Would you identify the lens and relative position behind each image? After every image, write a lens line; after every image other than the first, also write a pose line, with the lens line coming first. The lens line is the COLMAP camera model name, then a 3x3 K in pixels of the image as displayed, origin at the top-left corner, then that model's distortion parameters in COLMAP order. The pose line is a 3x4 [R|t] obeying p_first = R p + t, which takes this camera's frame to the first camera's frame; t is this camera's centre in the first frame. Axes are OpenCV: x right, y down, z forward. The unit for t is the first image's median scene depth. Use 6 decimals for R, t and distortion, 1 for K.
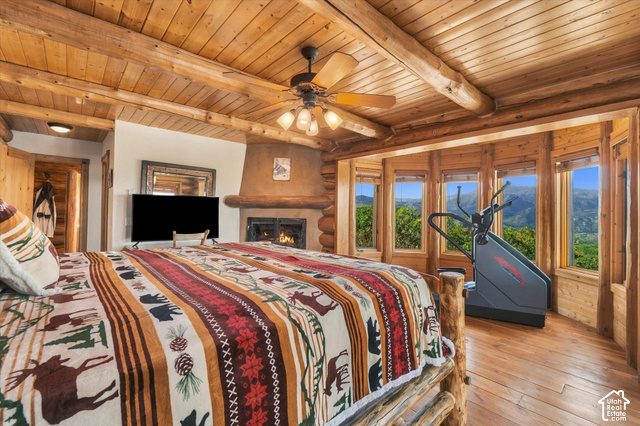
lens RADIAL K [[279.1, 0, 319.2], [0, 279.1, 211.9], [0, 0, 1]] dist [-0.004602, -0.000320]
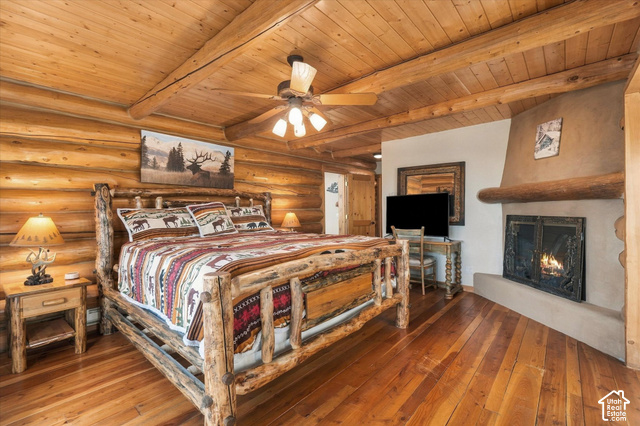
lens RADIAL K [[279.1, 0, 317.3], [0, 279.1, 211.0], [0, 0, 1]] dist [-0.004602, -0.000320]
pose [[0.104057, -0.012770, -0.994489, 0.451284], [0.009517, 0.999885, -0.011843, 0.013063], [0.994526, -0.008232, 0.104167, 0.415297]]
